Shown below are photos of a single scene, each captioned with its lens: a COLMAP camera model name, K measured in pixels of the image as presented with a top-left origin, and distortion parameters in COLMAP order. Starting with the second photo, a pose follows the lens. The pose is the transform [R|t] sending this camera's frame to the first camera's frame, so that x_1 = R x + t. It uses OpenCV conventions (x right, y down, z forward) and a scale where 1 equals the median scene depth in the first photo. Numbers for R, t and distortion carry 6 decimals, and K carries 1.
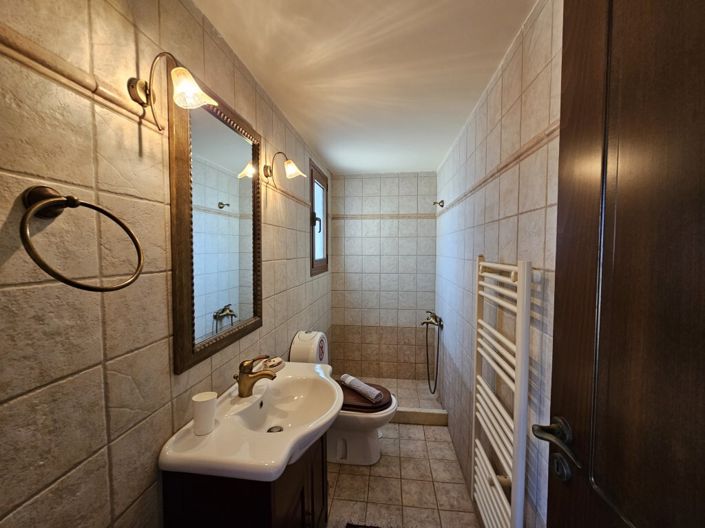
lens RADIAL K [[288.4, 0, 354.4], [0, 288.4, 263.7], [0, 0, 1]] dist [-0.004187, 0.001156]
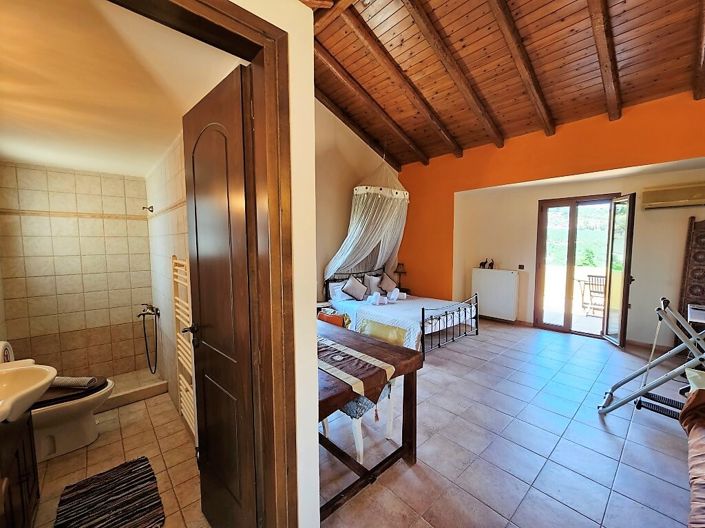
lens RADIAL K [[288.4, 0, 358.5], [0, 288.4, 266.0], [0, 0, 1]] dist [-0.004187, 0.001156]
pose [[0.646446, -0.060038, 0.760594, -0.048395], [0.037524, 0.998195, 0.046901, -0.004406], [-0.762037, -0.001779, 0.647531, -0.362530]]
